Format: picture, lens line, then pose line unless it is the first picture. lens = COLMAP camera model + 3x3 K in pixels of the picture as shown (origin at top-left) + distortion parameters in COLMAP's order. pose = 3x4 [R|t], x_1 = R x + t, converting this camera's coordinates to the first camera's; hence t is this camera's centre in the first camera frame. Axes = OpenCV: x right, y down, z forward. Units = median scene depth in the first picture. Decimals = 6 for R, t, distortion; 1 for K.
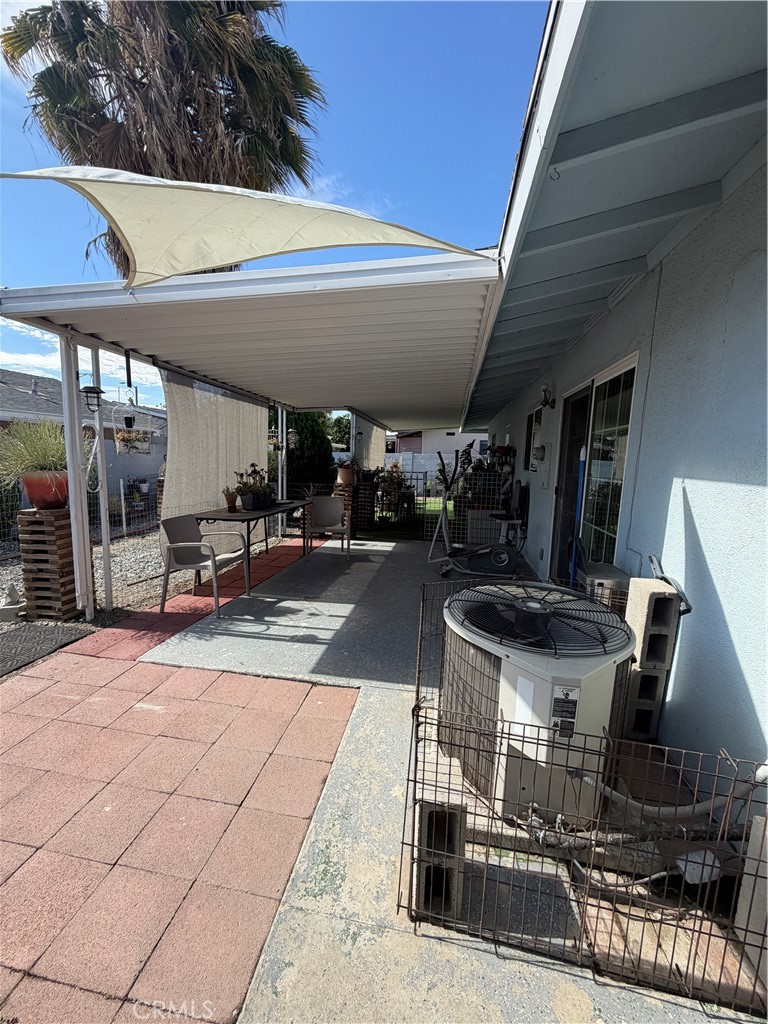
lens RADIAL K [[406.6, 0, 382.2], [0, 406.6, 508.9], [0, 0, 1]] dist [-0.000343, -0.000171]
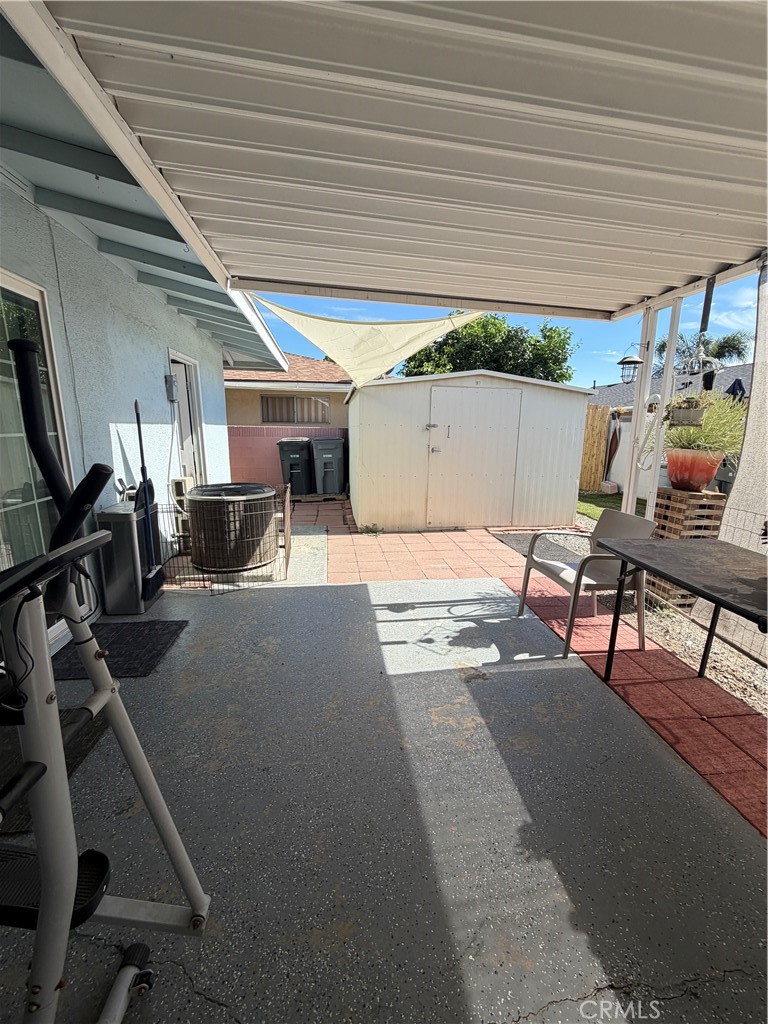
lens RADIAL K [[406.6, 0, 382.2], [0, 406.6, 508.9], [0, 0, 1]] dist [-0.000343, -0.000171]
pose [[-0.958143, 0.015729, -0.285858, 0.122841], [-0.077492, 0.946968, 0.311843, -0.198213], [0.275603, 0.320942, -0.906112, 1.699129]]
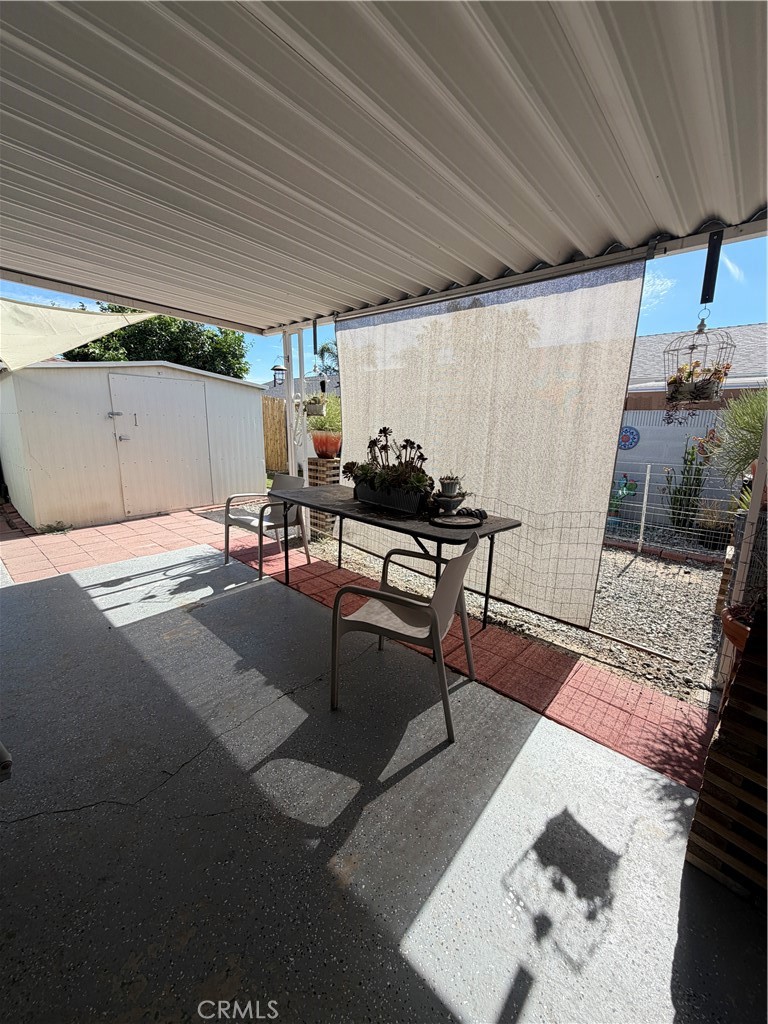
lens RADIAL K [[406.6, 0, 382.2], [0, 406.6, 508.9], [0, 0, 1]] dist [-0.000343, -0.000171]
pose [[-0.545412, 0.141121, -0.826203, 0.264439], [-0.141384, 0.956109, 0.256643, -0.223295], [0.826158, 0.256788, -0.501521, 1.943200]]
